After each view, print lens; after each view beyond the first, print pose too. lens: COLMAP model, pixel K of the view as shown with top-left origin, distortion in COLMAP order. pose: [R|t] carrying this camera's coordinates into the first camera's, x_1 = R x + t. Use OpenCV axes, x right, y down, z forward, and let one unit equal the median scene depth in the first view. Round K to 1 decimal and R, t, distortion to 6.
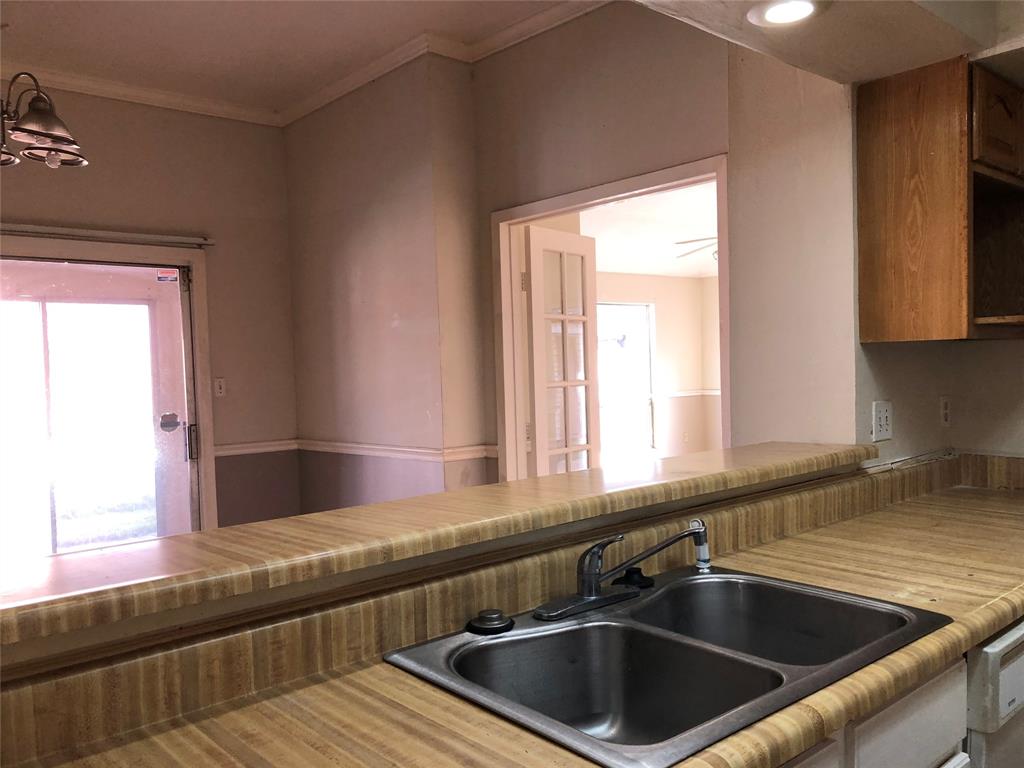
lens RADIAL K [[832.5, 0, 530.7], [0, 832.5, 388.9], [0, 0, 1]] dist [0.021357, -0.006076]
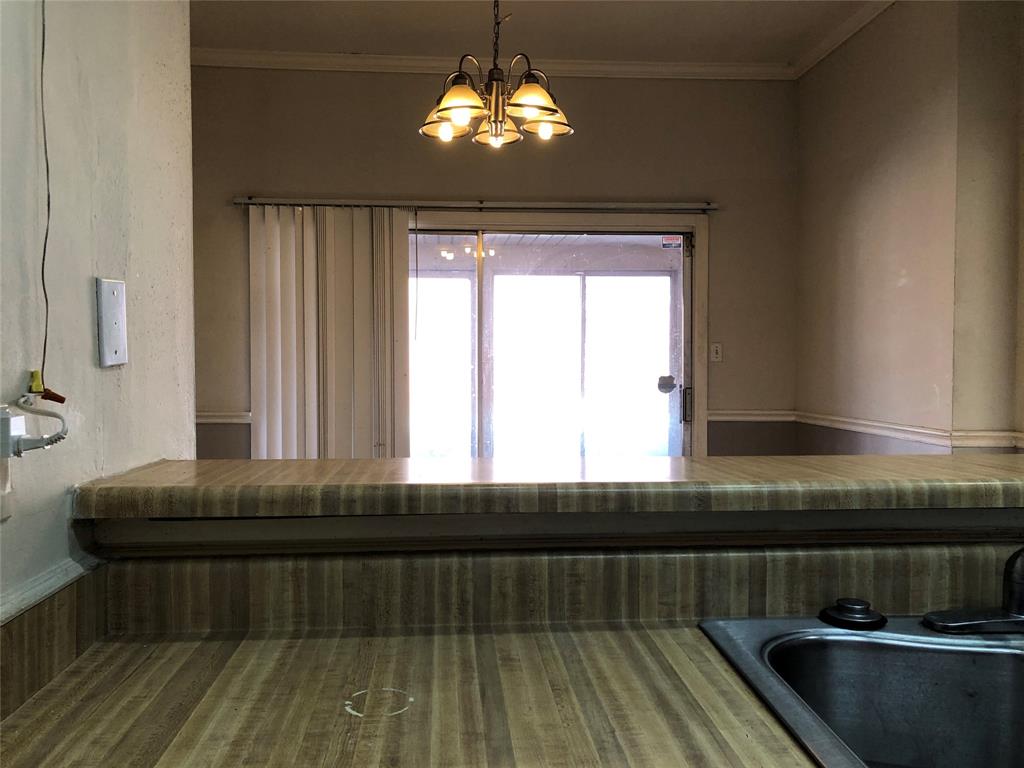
lens RADIAL K [[841.2, 0, 507.2], [0, 841.2, 375.6], [0, 0, 1]] dist [0.061778, -0.096331]
pose [[0.790210, 0.047160, -0.611018, 0.167725], [-0.043275, 0.998840, 0.021126, 0.053148], [0.611306, 0.009748, 0.791334, 0.171477]]
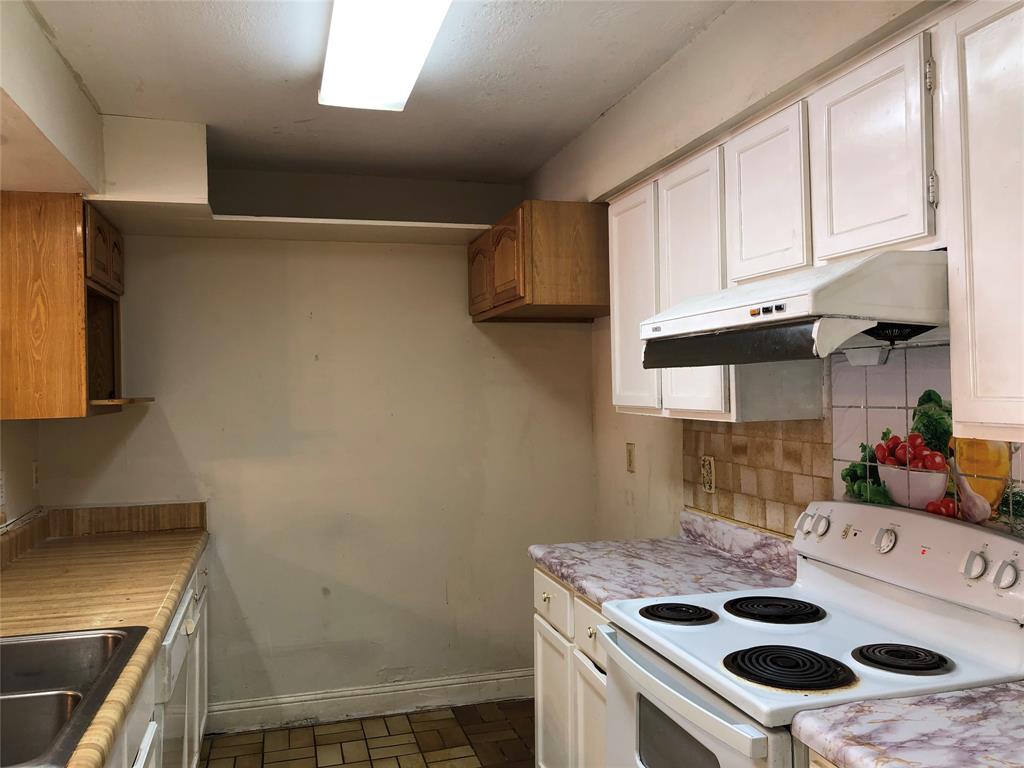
lens RADIAL K [[821.7, 0, 497.7], [0, 821.7, 381.8], [0, 0, 1]] dist [0.025044, -0.017514]
pose [[0.460733, 0.019175, 0.887332, -0.470009], [0.041030, 0.998238, -0.042876, -0.054828], [-0.886590, 0.056161, 0.459134, -0.188628]]
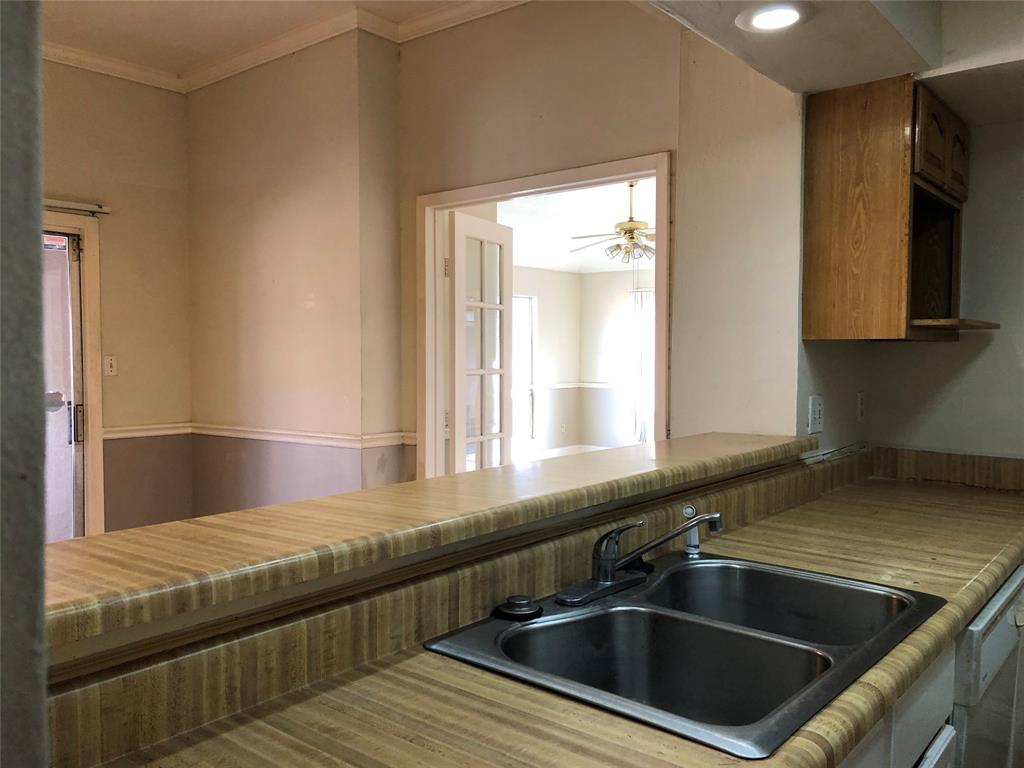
lens RADIAL K [[831.3, 0, 516.3], [0, 831.3, 376.2], [0, 0, 1]] dist [0.019058, 0.001061]
pose [[0.989125, 0.026812, 0.144616, -0.197757], [-0.026307, 0.999639, -0.005401, 0.010584], [-0.144709, 0.001538, 0.989473, 0.026322]]
